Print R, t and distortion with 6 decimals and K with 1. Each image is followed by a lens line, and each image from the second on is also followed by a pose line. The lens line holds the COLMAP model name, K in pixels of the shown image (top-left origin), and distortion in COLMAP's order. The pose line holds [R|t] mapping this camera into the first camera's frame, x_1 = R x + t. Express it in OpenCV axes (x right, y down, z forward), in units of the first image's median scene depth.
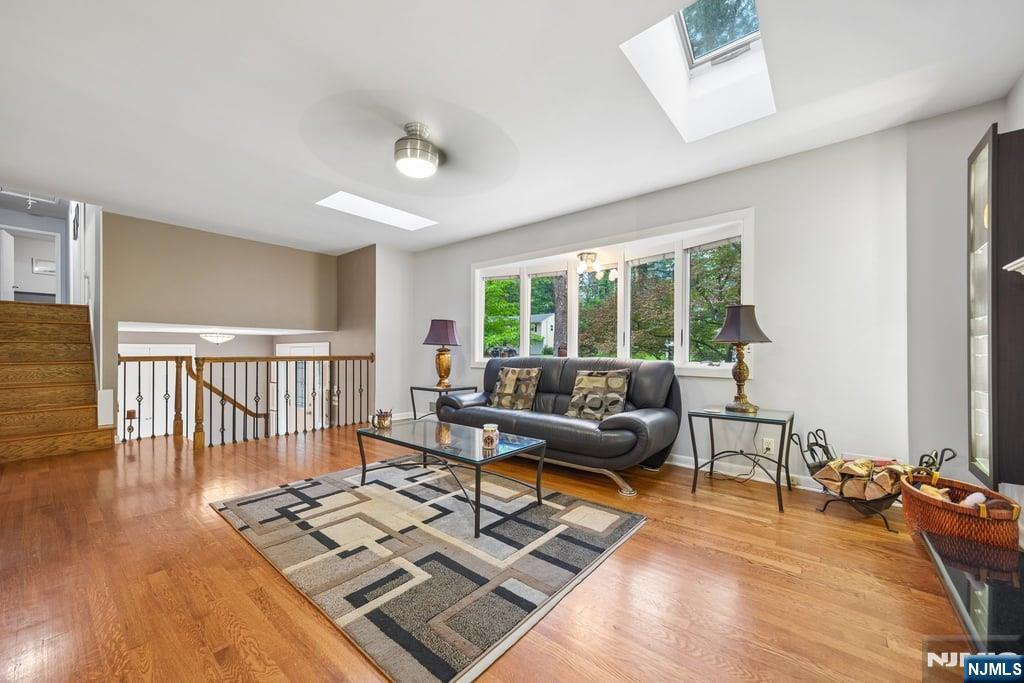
lens RADIAL K [[376.4, 0, 506.5], [0, 376.4, 349.3], [0, 0, 1]] dist [-0.001458, 0.001005]
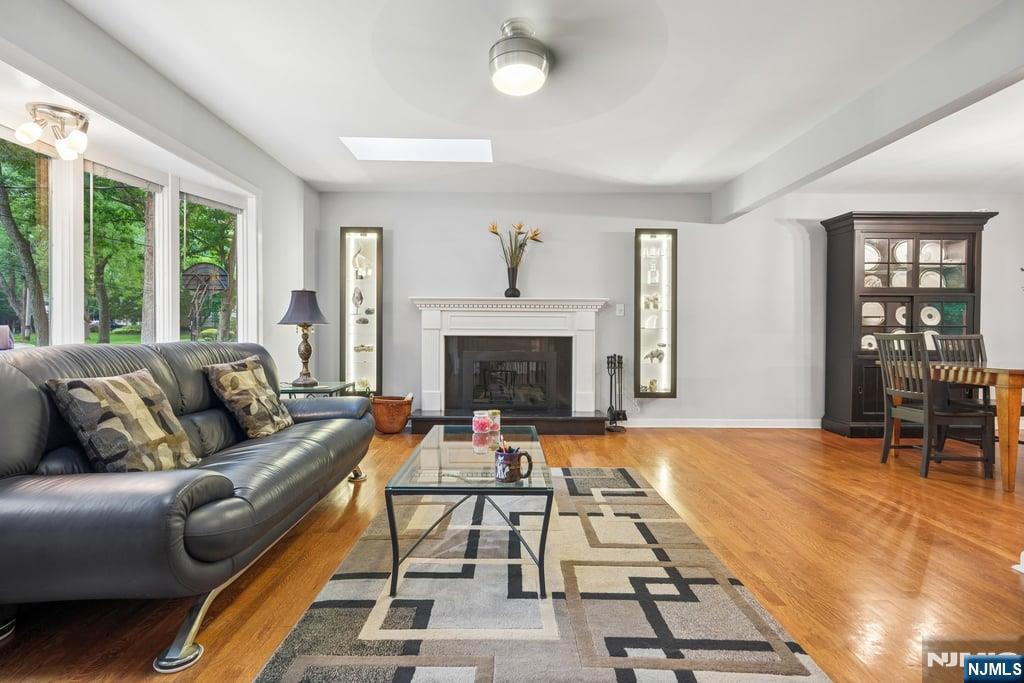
lens RADIAL K [[568.1, 0, 511.1], [0, 568.1, 346.8], [0, 0, 1]] dist [0.031692, 0.000295]
pose [[-0.673344, -0.026770, 0.738844, -1.103650], [-0.007045, 0.999531, 0.029795, 0.008490], [-0.739296, 0.014857, -0.673217, 1.872060]]
